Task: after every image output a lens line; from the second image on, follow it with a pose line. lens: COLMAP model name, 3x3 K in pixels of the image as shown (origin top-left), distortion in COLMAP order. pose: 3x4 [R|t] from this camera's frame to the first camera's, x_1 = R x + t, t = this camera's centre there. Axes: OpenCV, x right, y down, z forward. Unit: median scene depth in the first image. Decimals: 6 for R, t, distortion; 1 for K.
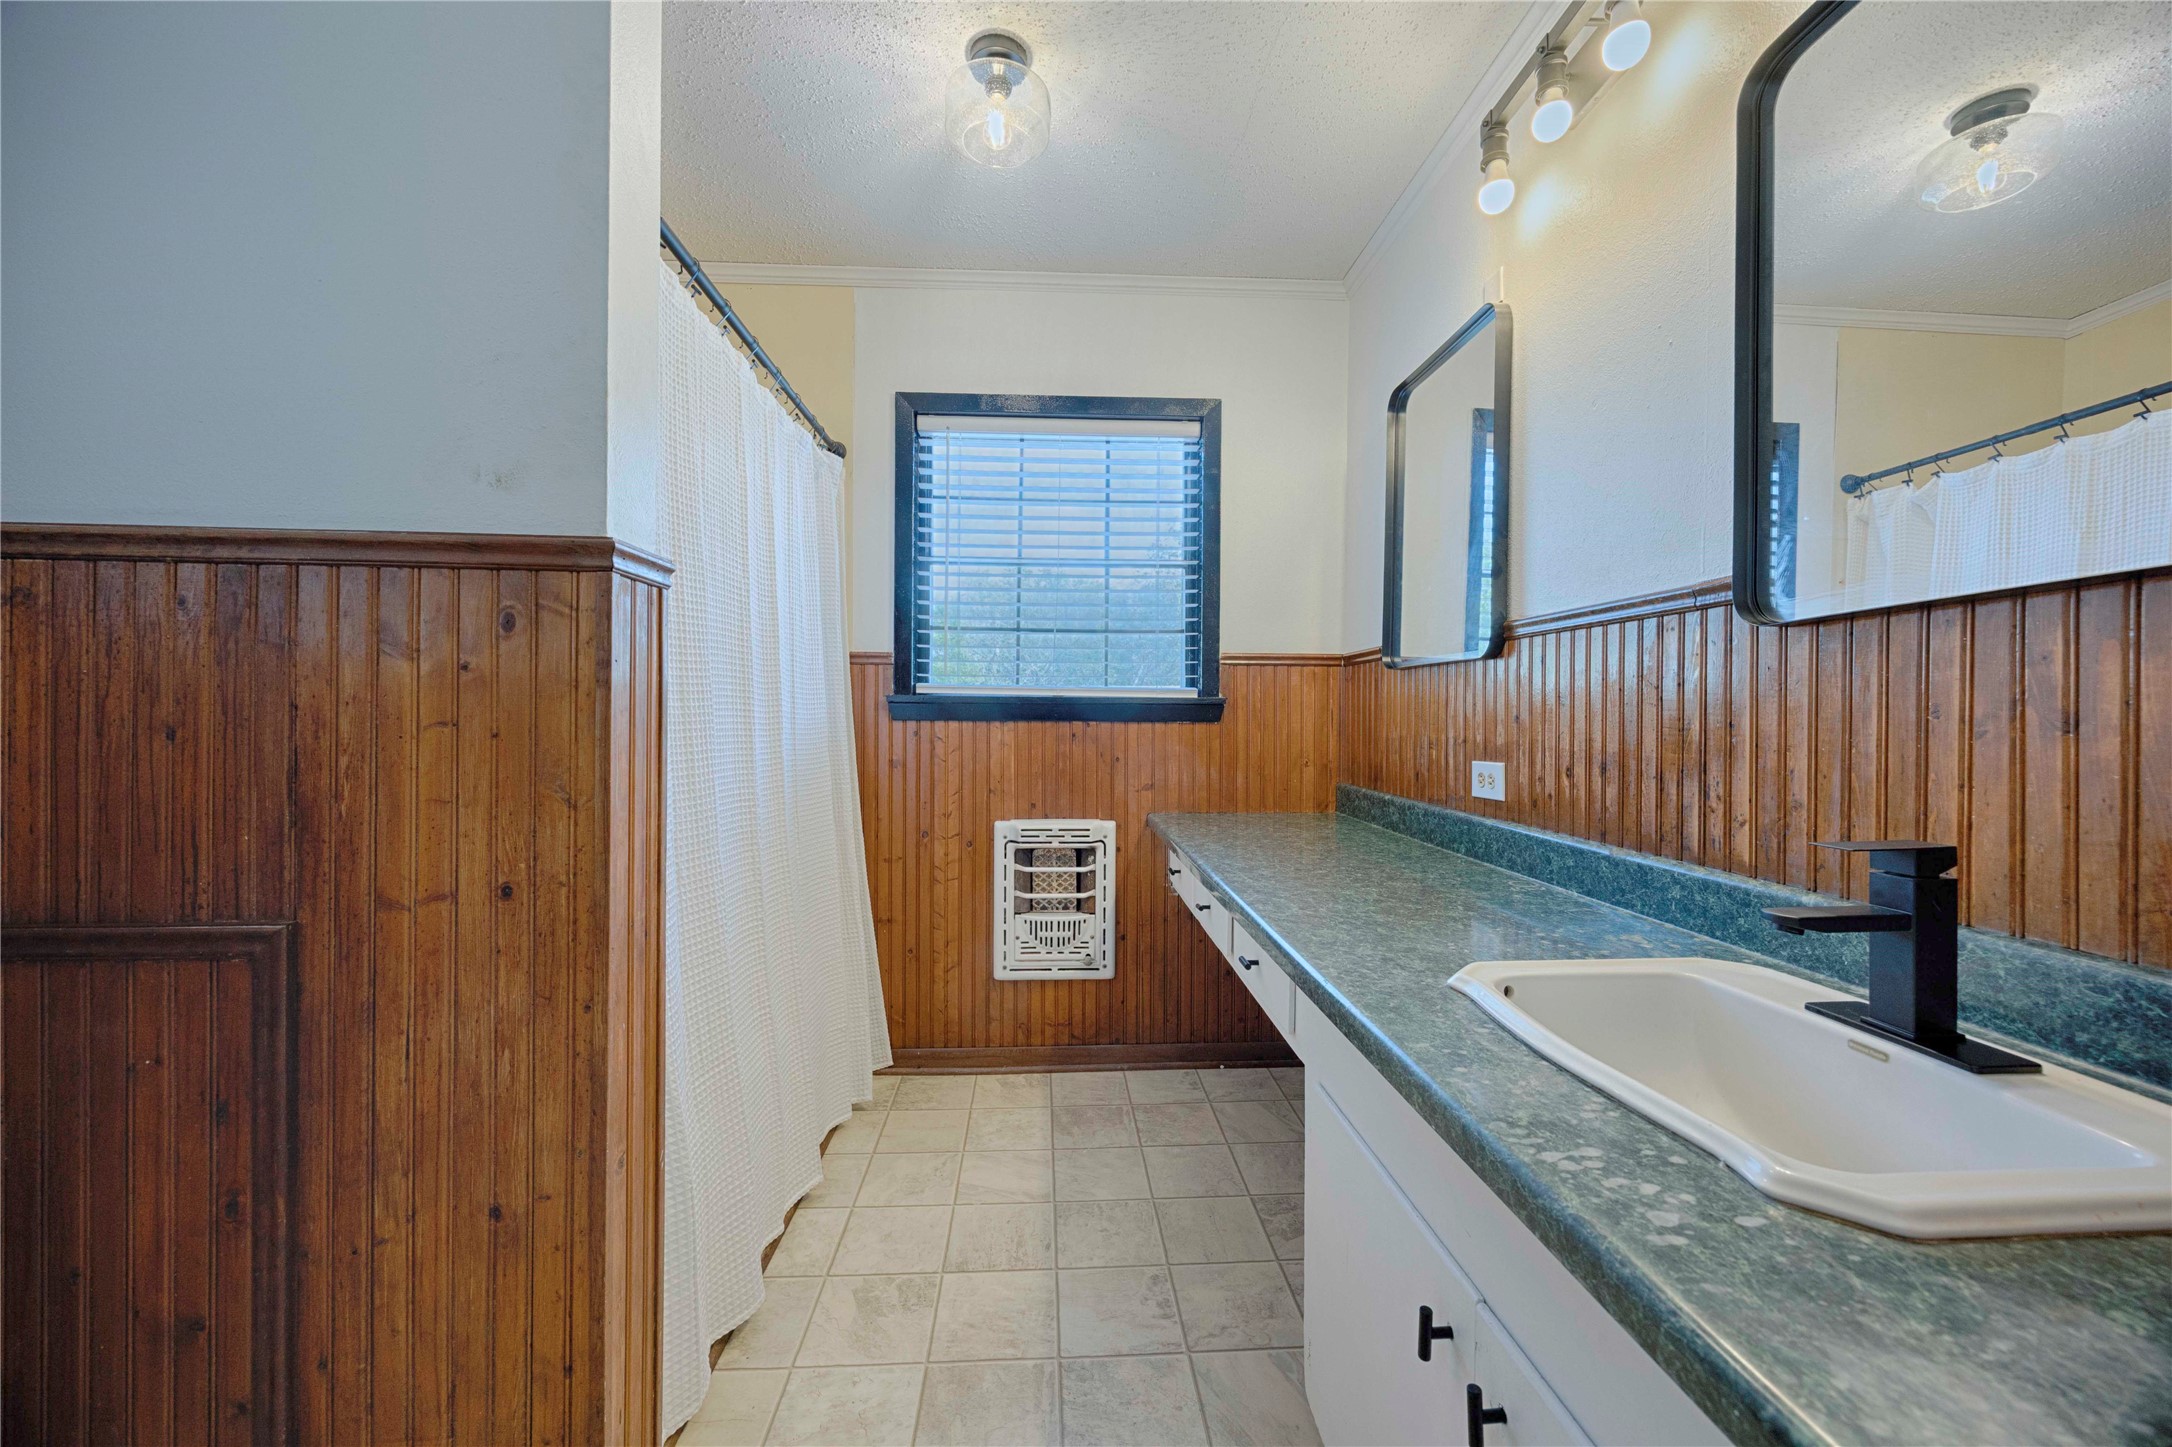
lens RADIAL K [[834.9, 0, 1090.3], [0, 834.9, 720.4], [0, 0, 1]] dist [-0.002961, -0.000177]
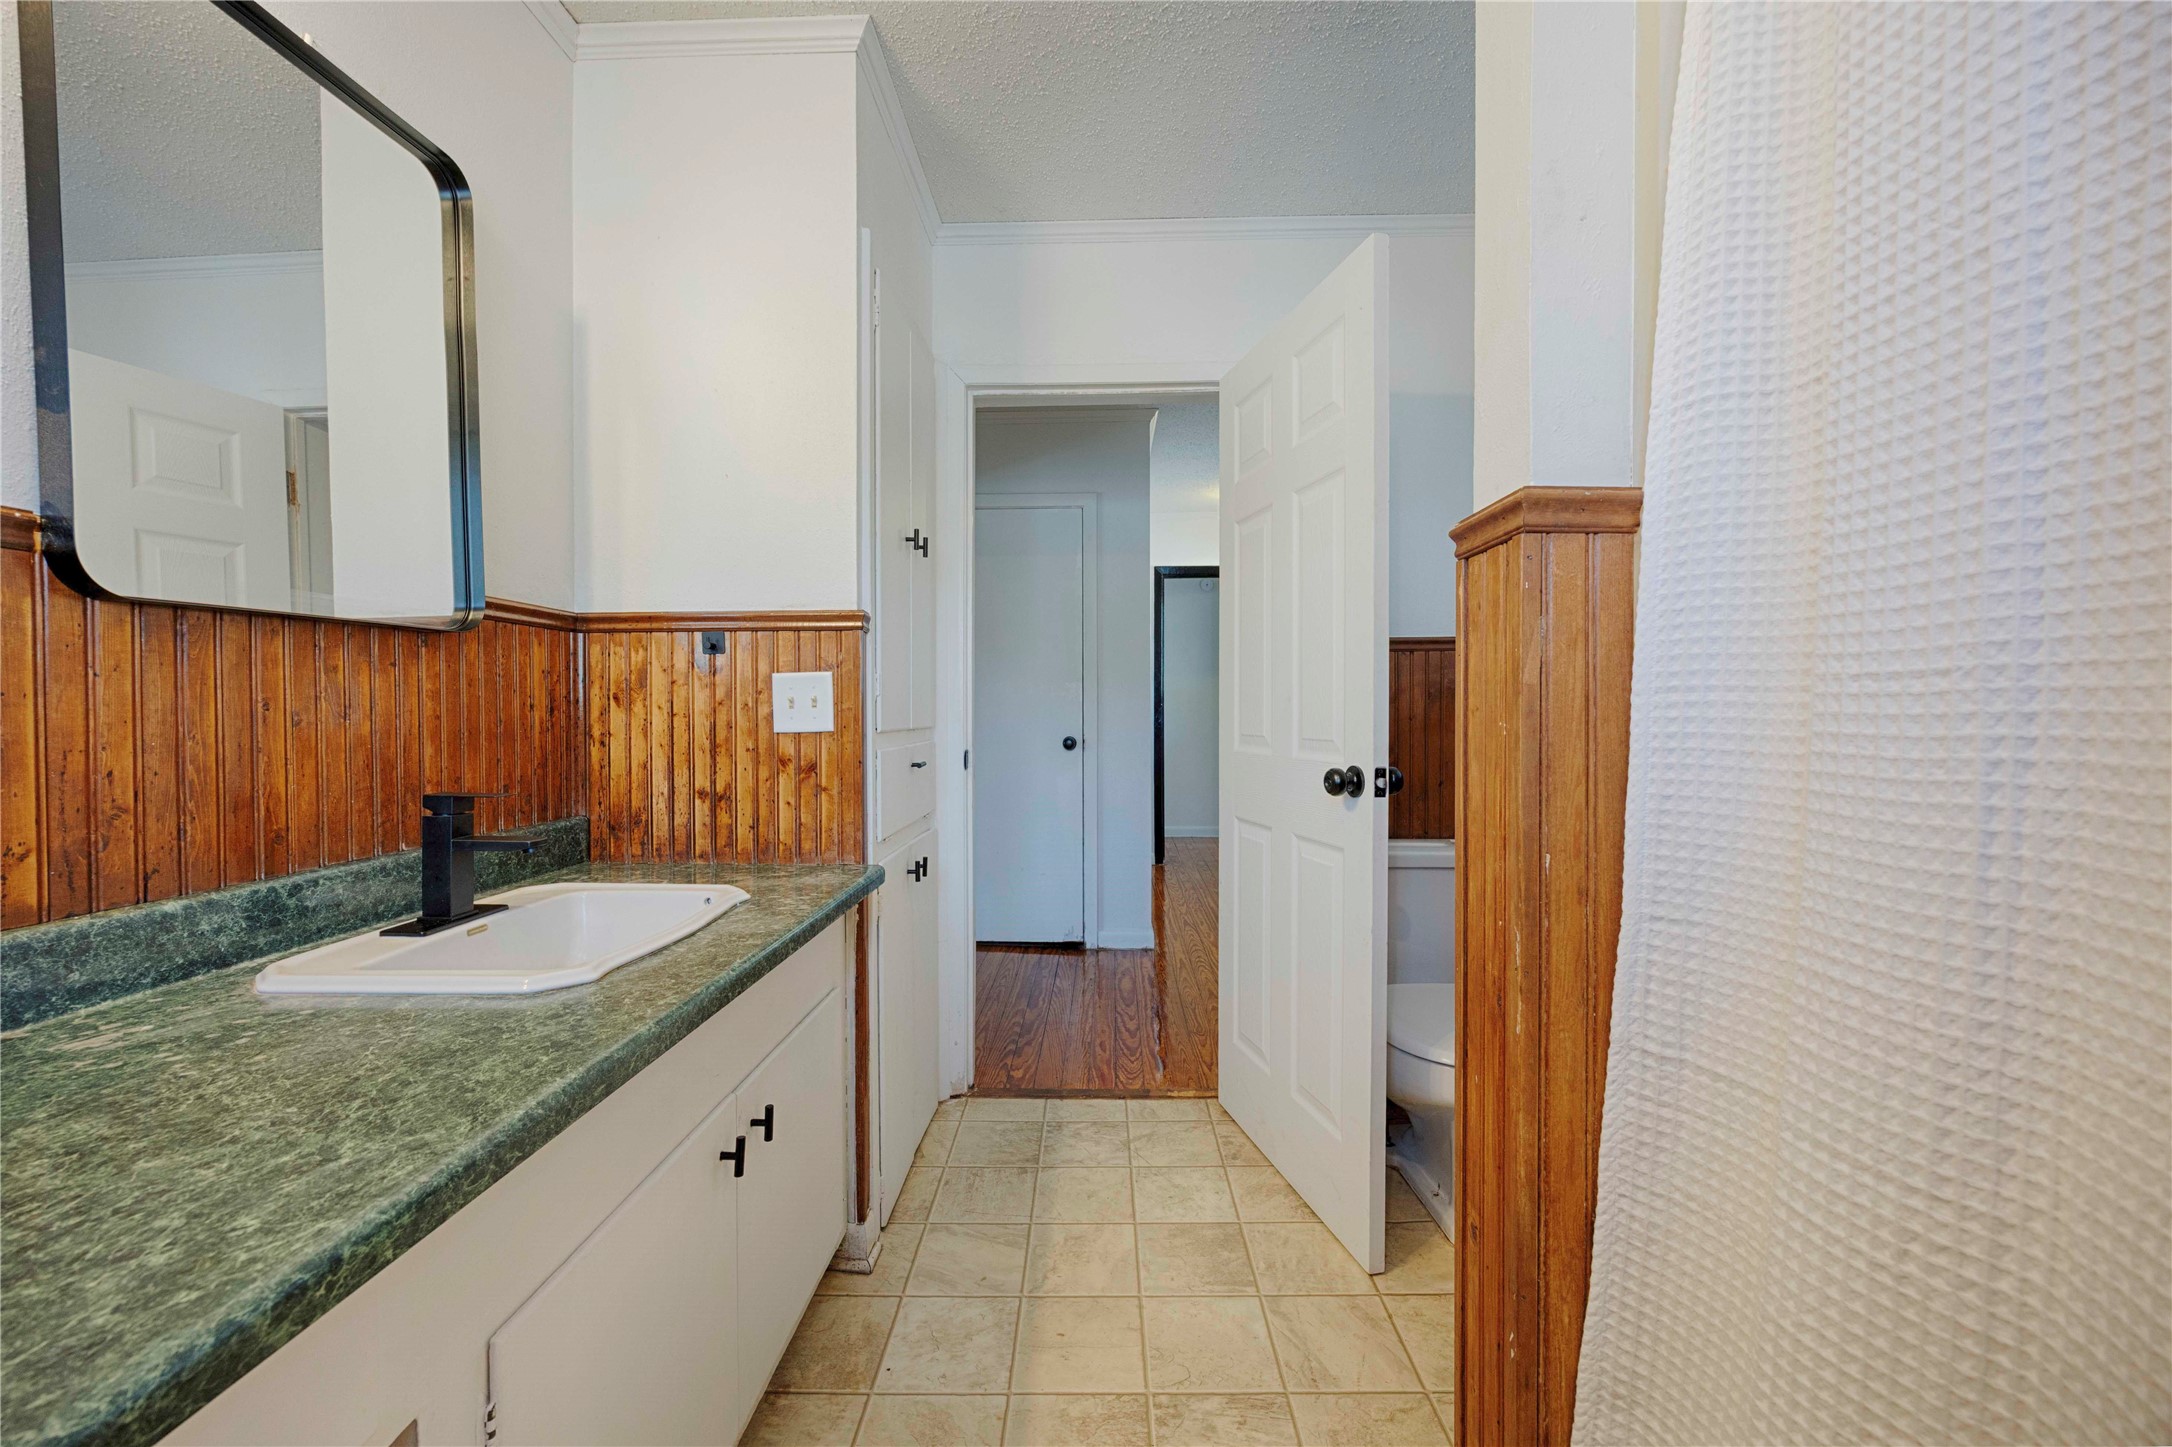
lens RADIAL K [[834.9, 0, 1090.3], [0, 834.9, 720.4], [0, 0, 1]] dist [-0.002961, -0.000177]
pose [[-0.996487, -0.042027, 0.072444, -0.219900], [-0.040037, 0.998786, 0.028698, -0.057980], [-0.073562, 0.025696, -0.996960, 1.700924]]
